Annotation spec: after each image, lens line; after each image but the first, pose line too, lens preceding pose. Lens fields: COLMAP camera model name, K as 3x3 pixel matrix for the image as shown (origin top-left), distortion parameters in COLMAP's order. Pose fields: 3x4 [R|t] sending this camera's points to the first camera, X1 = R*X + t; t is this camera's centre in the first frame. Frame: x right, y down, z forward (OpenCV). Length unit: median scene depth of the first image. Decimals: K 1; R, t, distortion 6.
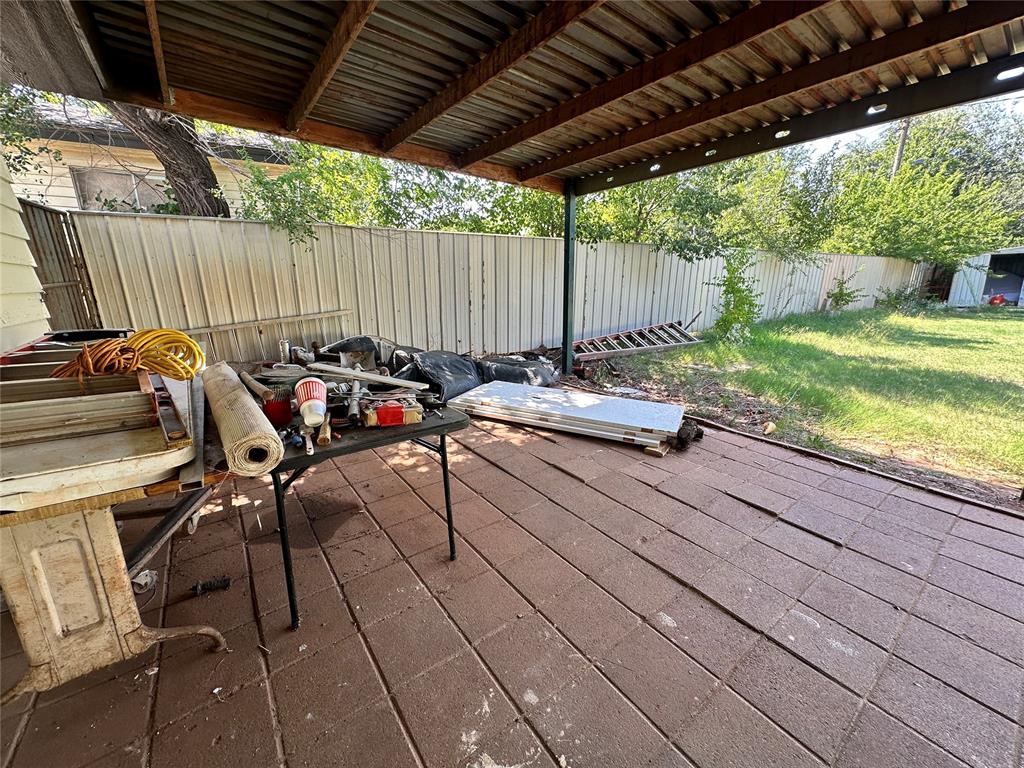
lens RADIAL K [[410.4, 0, 513.5], [0, 410.4, 381.5], [0, 0, 1]] dist [-0.000782, 0.000640]
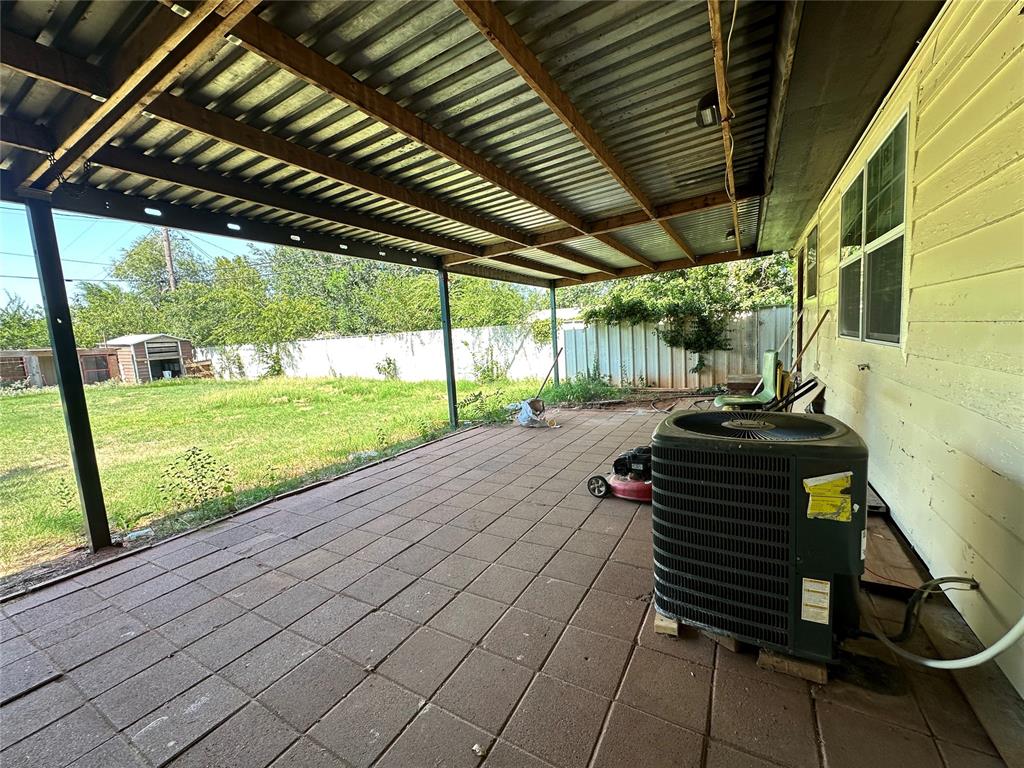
lens RADIAL K [[410.4, 0, 512.1], [0, 410.4, 378.7], [0, 0, 1]] dist [-0.000782, 0.000640]
pose [[-0.398189, -0.067046, 0.914850, -0.162655], [0.279363, 0.941086, 0.190562, -0.041041], [-0.873728, 0.331455, -0.356000, 0.157496]]
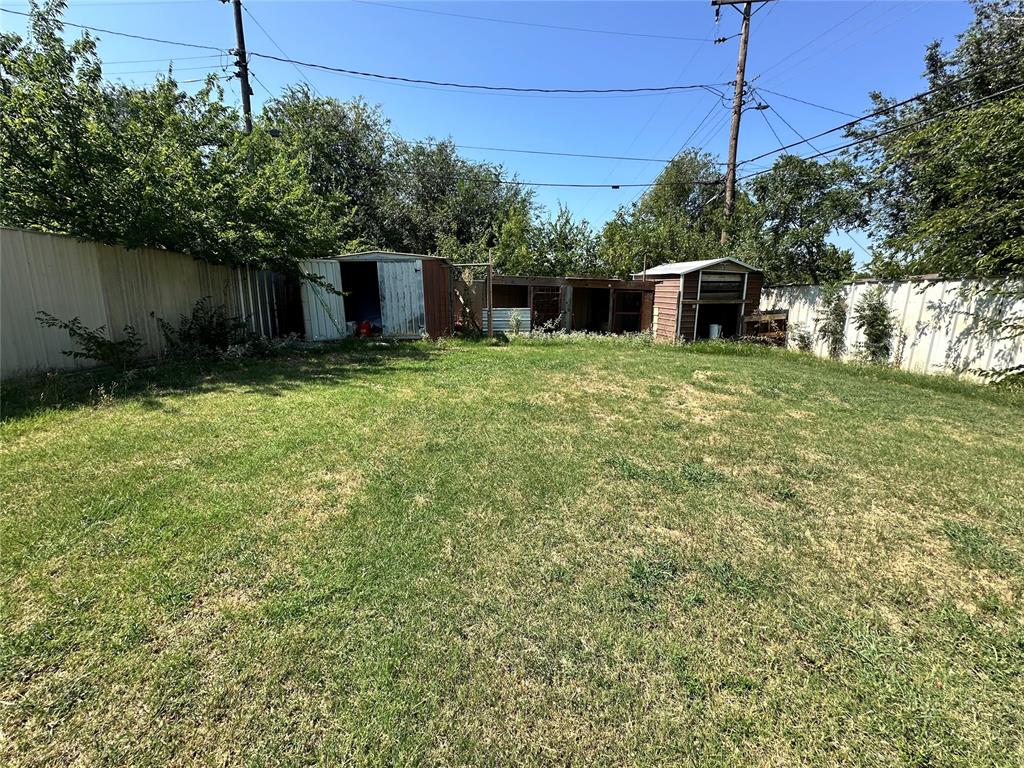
lens RADIAL K [[410.4, 0, 509.6], [0, 410.4, 385.1], [0, 0, 1]] dist [-0.000782, 0.000640]
pose [[0.553163, -0.158894, 0.817780, 2.847812], [0.187596, 0.980188, 0.063555, -0.393373], [-0.811676, 0.118256, 0.572011, 1.593549]]
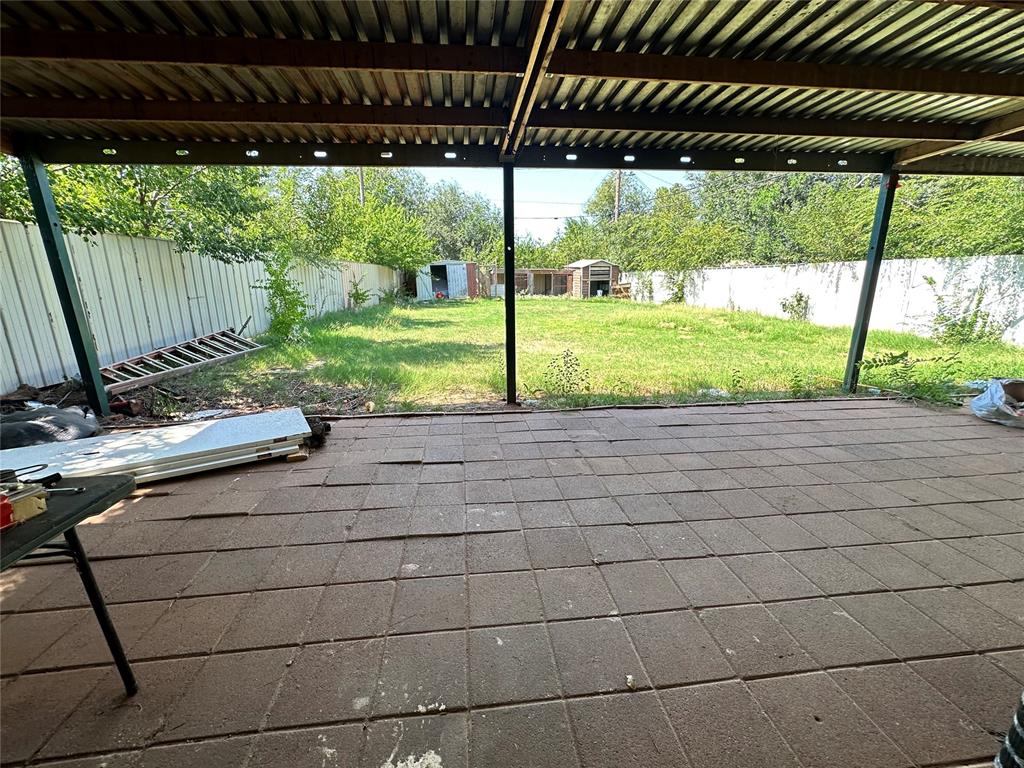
lens RADIAL K [[410.4, 0, 510.6], [0, 410.4, 380.4], [0, 0, 1]] dist [-0.000782, 0.000640]
pose [[0.498145, -0.207347, 0.841938, -0.153057], [0.216714, 0.969944, 0.110649, -0.003074], [-0.839575, 0.127340, 0.528108, 0.028429]]
